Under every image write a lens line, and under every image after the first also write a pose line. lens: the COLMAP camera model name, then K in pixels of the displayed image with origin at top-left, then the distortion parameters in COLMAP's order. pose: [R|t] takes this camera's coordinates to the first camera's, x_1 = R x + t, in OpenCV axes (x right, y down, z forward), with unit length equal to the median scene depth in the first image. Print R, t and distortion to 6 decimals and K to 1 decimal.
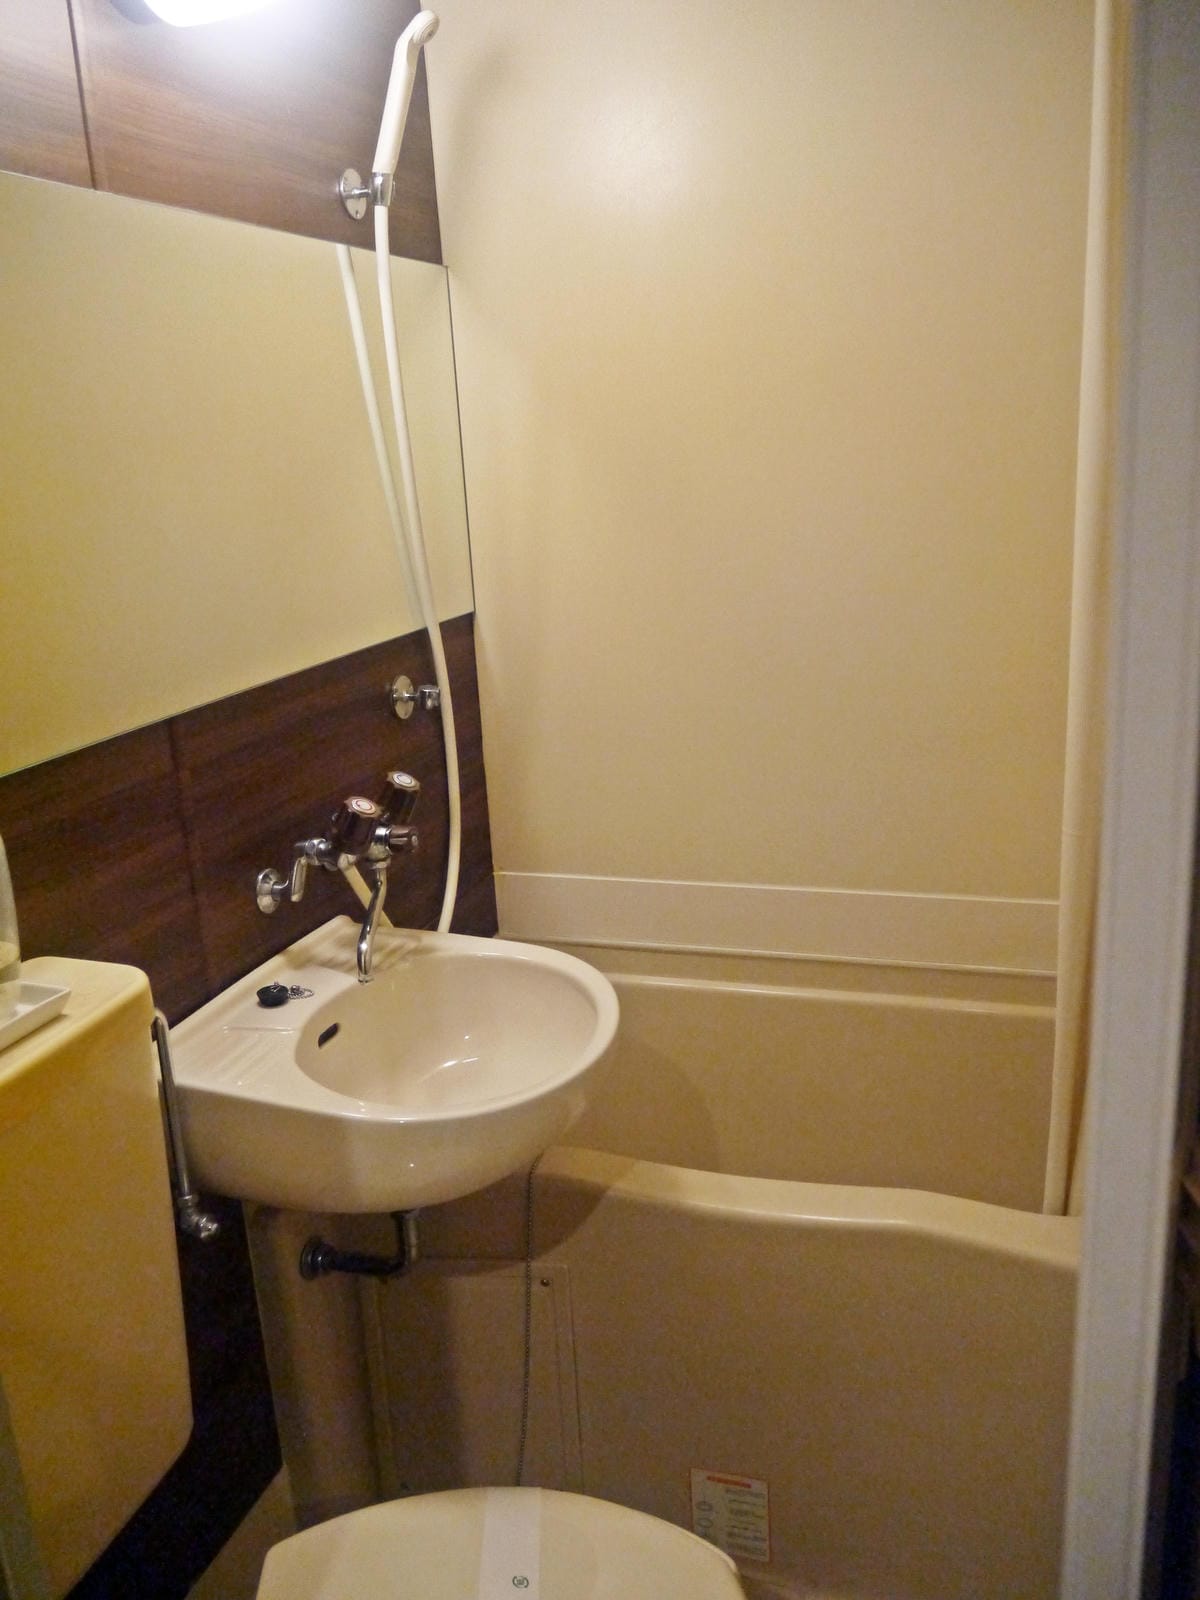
lens RADIAL K [[1317.5, 0, 600.0], [0, 1317.5, 800.0], [0, 0, 1]] dist [-0.009972, -0.011982]
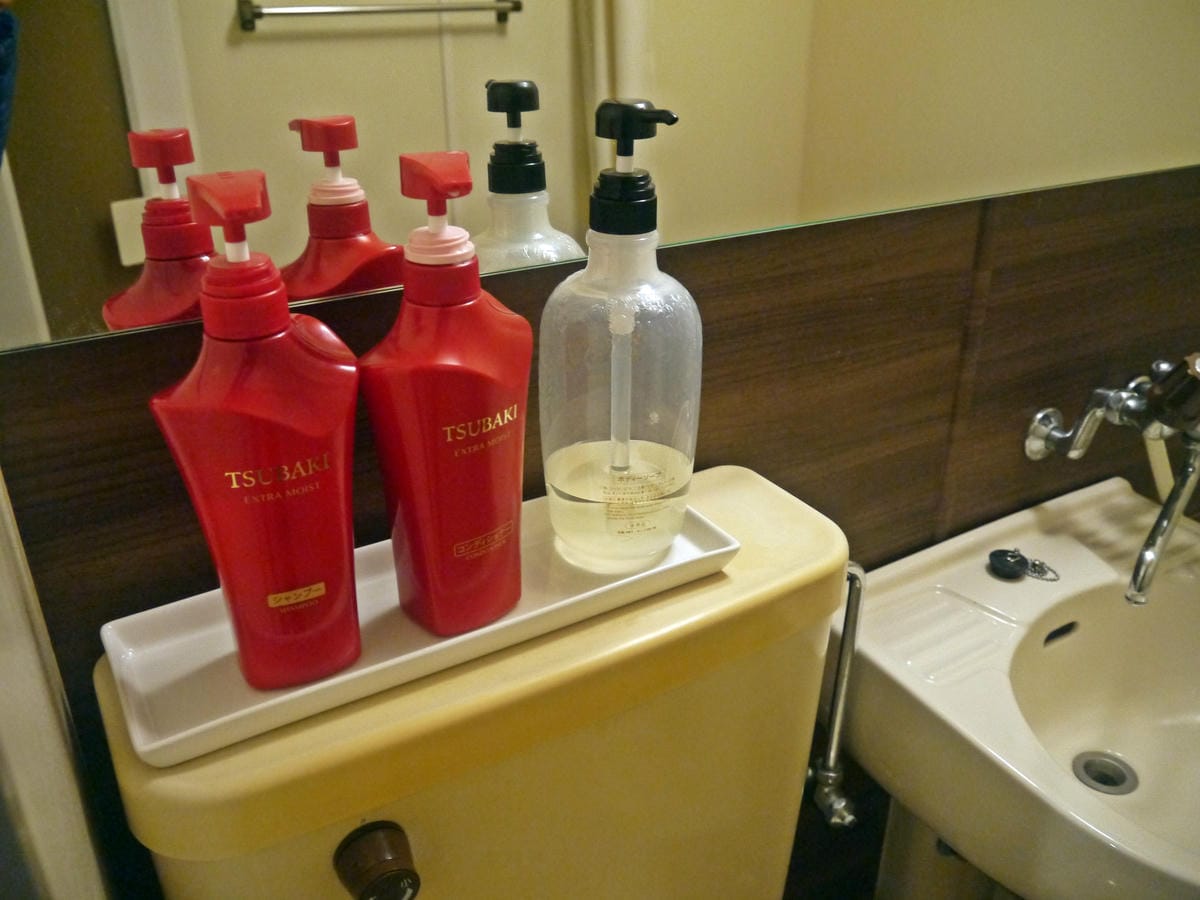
lens RADIAL K [[988.1, 0, 600.0], [0, 988.1, 450.0], [0, 0, 1]] dist [-0.009972, -0.011982]
pose [[0.753071, 0.322238, -0.573627, -0.108810], [-0.216722, 0.944687, 0.246165, -0.014527], [0.621222, -0.061062, 0.781252, 0.361031]]
